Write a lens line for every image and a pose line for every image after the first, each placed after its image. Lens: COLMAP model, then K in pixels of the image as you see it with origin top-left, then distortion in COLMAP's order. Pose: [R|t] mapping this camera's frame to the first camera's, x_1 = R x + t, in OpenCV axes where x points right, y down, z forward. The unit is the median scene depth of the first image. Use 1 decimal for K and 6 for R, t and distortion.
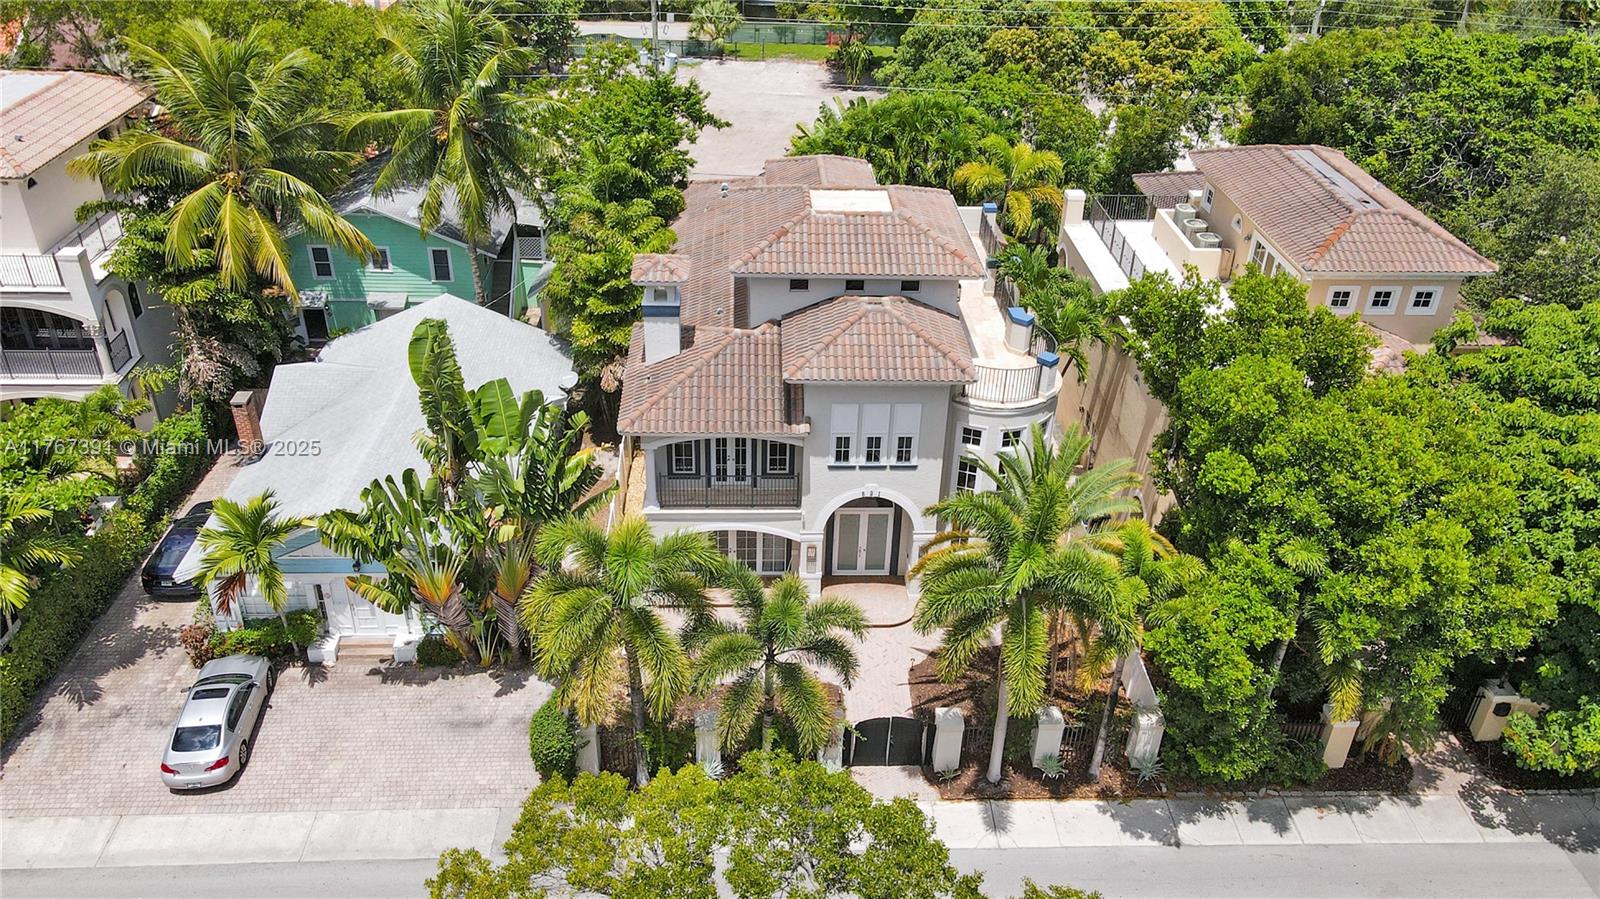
lens RADIAL K [[1188.8, 0, 800.0], [0, 1188.8, 449.5], [0, 0, 1]] dist [0.025496, 0.007614]
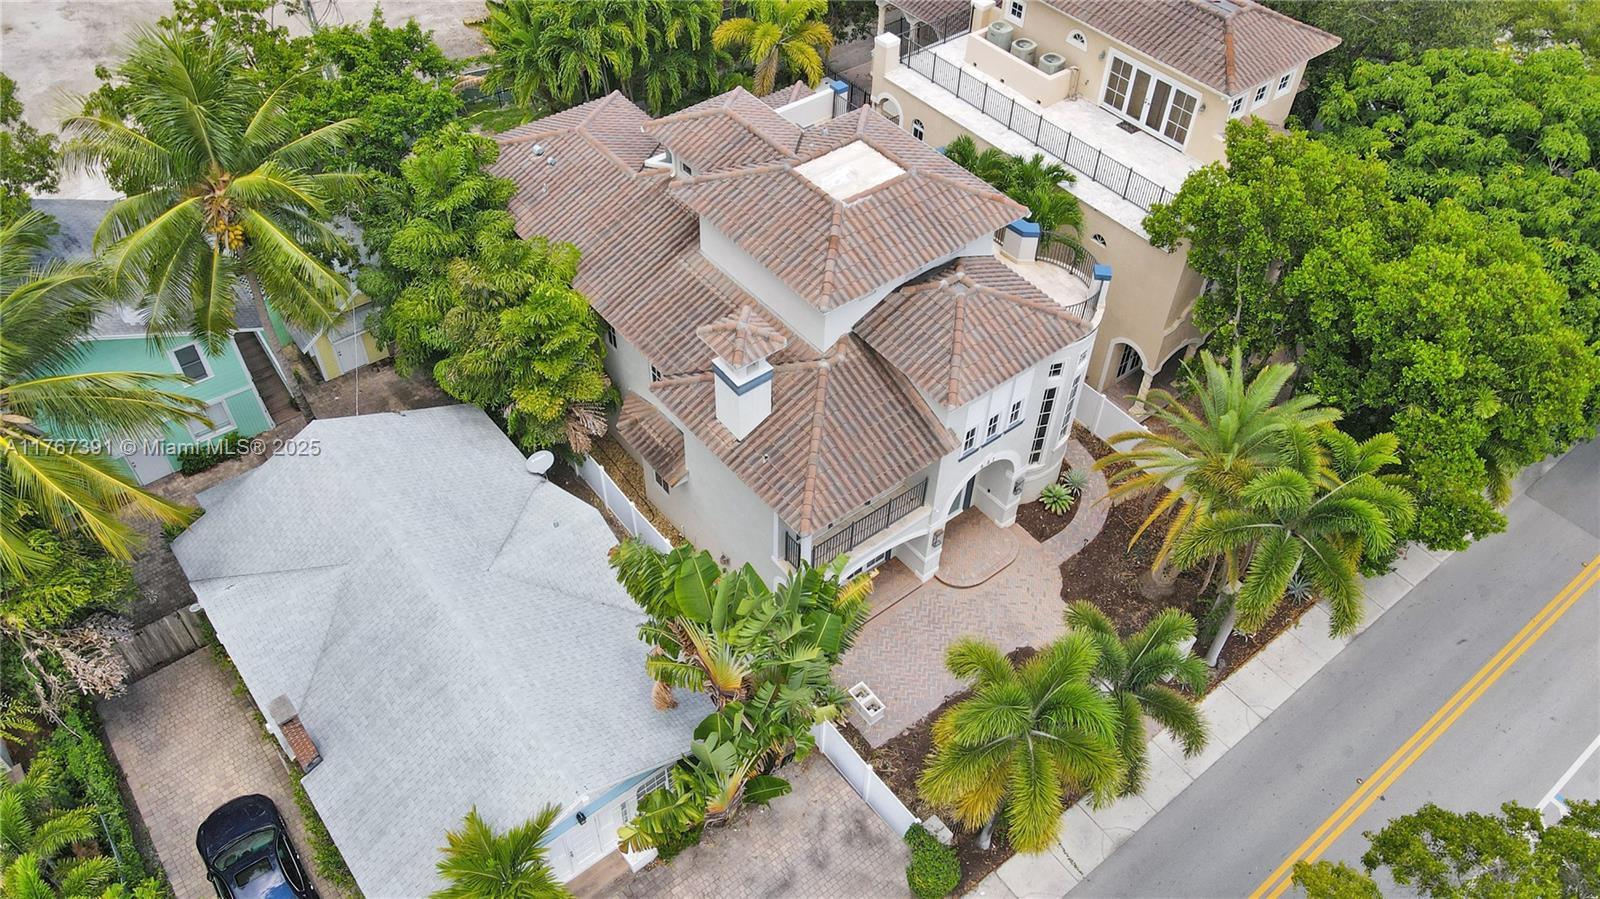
lens RADIAL K [[1188.8, 0, 800.0], [0, 1188.8, 449.5], [0, 0, 1]] dist [0.025496, 0.007614]
pose [[0.810359, -0.429015, 0.399079, -0.447636], [0.305097, 0.890433, 0.337706, -0.348379], [-0.500234, -0.151905, 0.852462, 0.241187]]
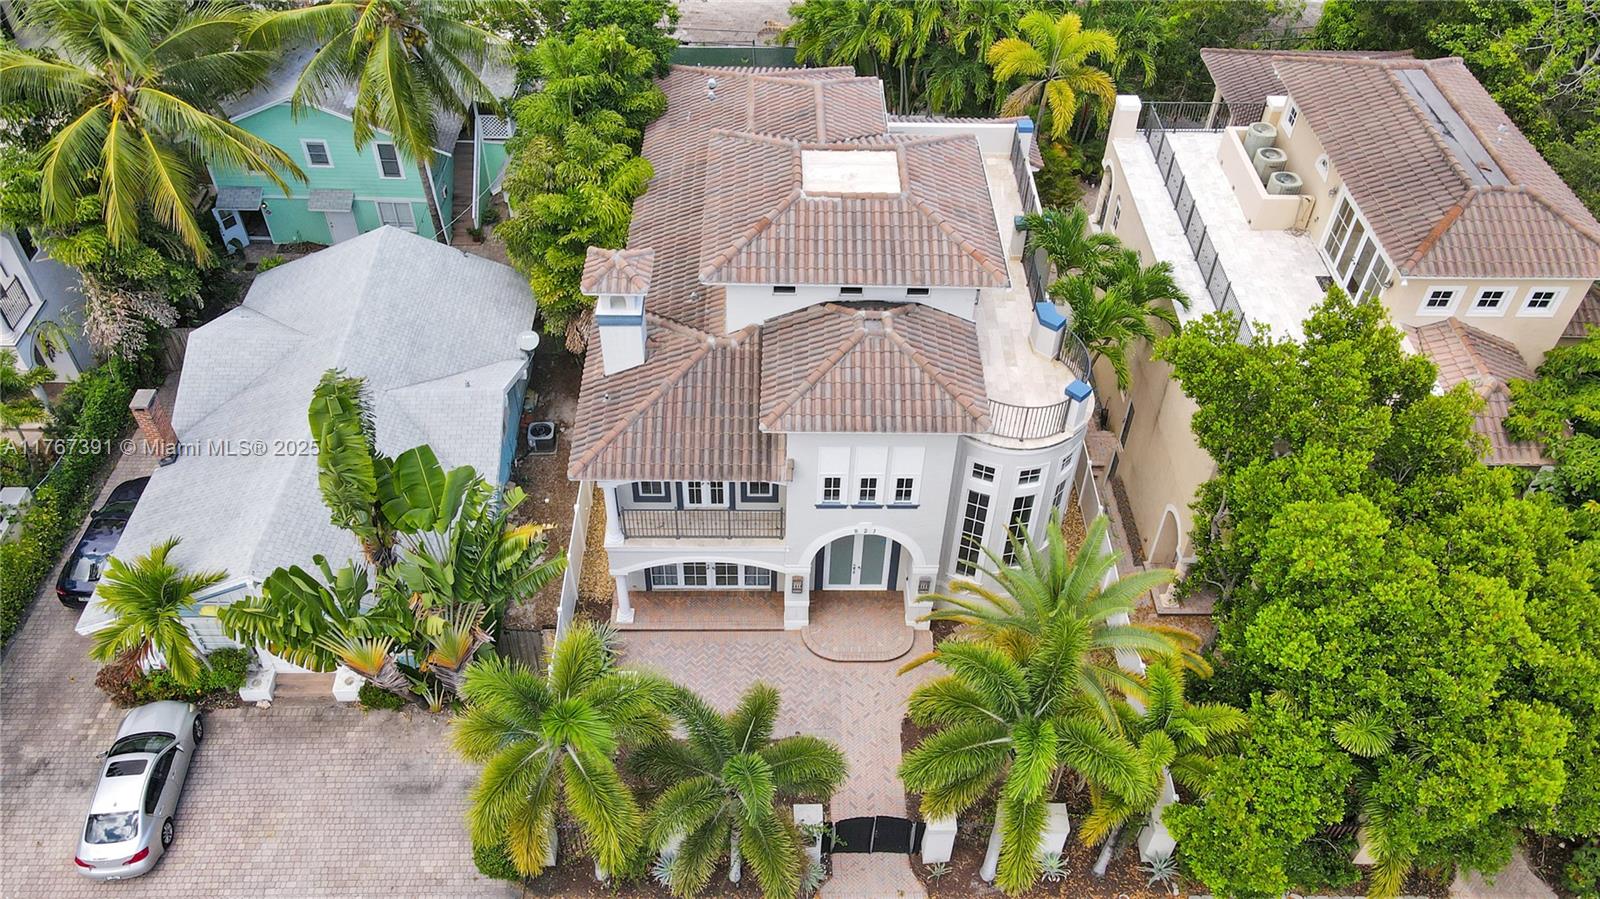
lens RADIAL K [[1188.8, 0, 800.0], [0, 1188.8, 449.5], [0, 0, 1]] dist [0.025496, 0.007614]
pose [[0.999616, 0.015979, -0.022633, 0.030800], [-0.010397, 0.973575, 0.228133, -0.217532], [0.025680, -0.227810, 0.973367, 0.162953]]
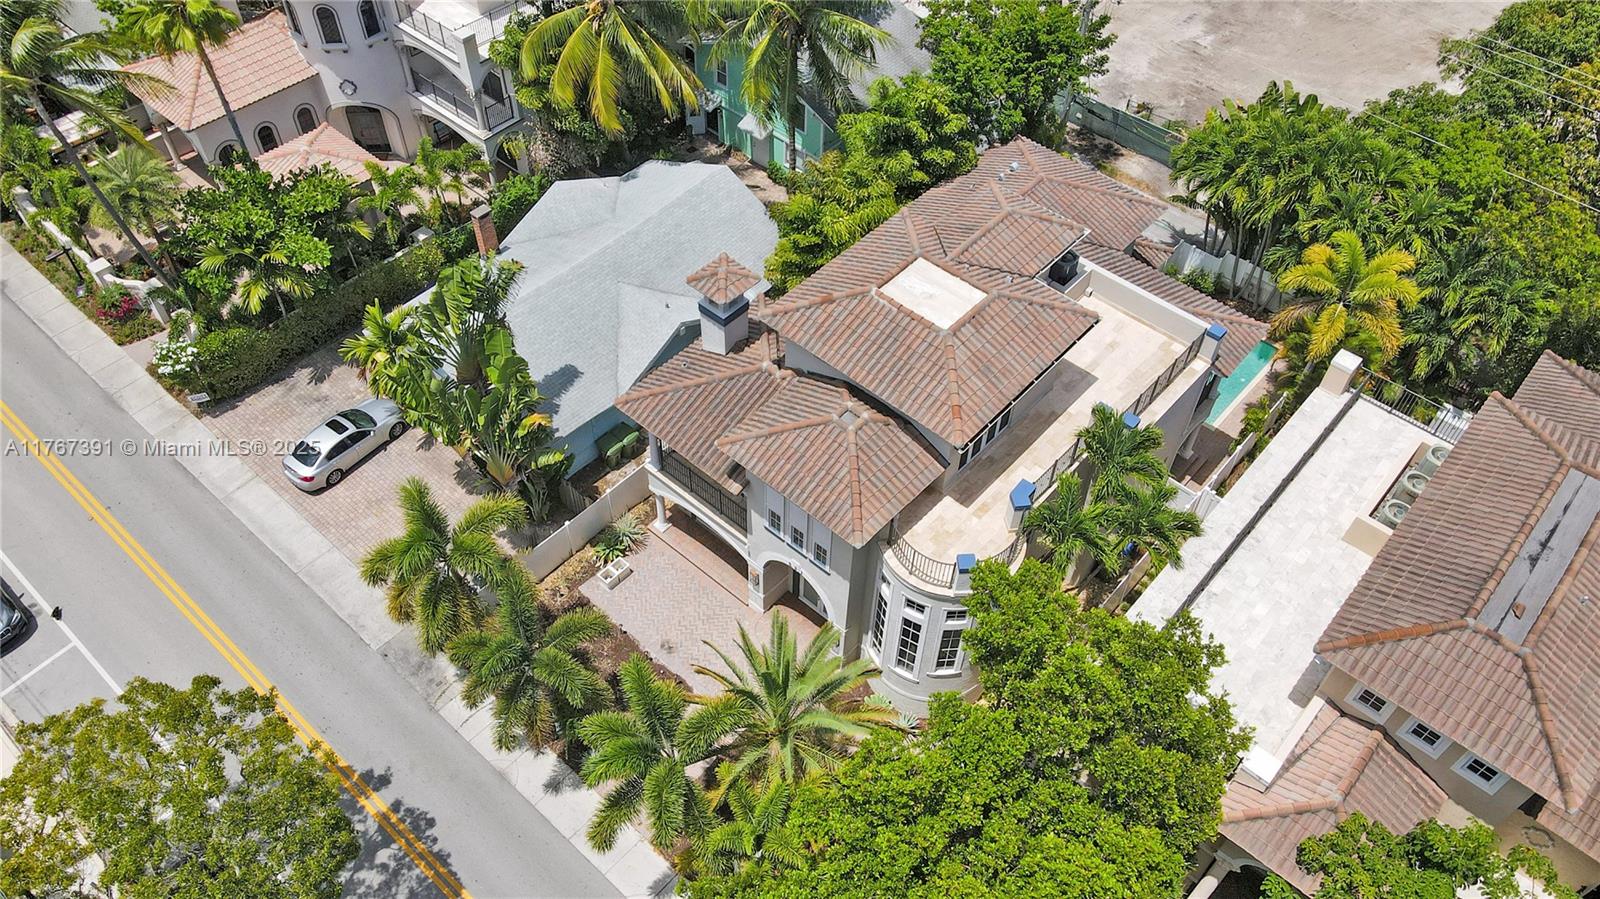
lens RADIAL K [[1188.8, 0, 800.0], [0, 1188.8, 449.5], [0, 0, 1]] dist [0.025496, 0.007614]
pose [[0.719083, 0.518131, -0.463098, 0.478860], [-0.366622, 0.848969, 0.380580, -0.436611], [0.590346, -0.103886, 0.800437, 0.192365]]
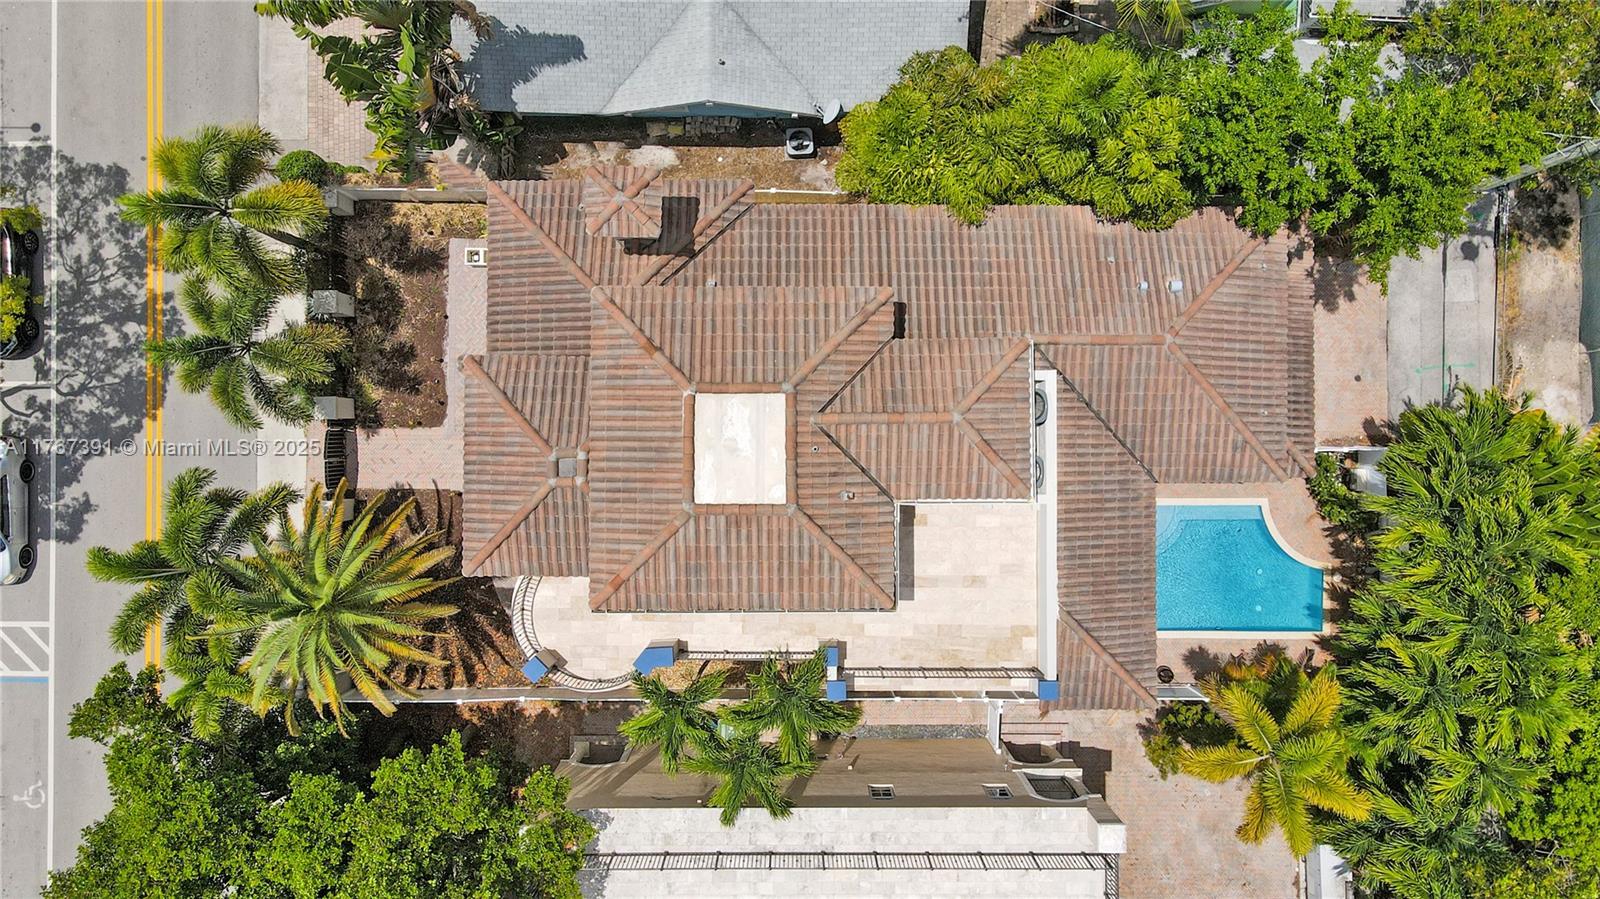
lens RADIAL K [[1212.0, 0, 803.1], [0, 1212.0, 421.4], [0, 0, 1]] dist [0.024570, 0.006517]
pose [[-0.041213, 0.998226, -0.042976, 0.057856], [-0.535590, 0.014239, 0.844358, -0.876394], [0.843472, 0.057816, 0.534053, 0.667395]]
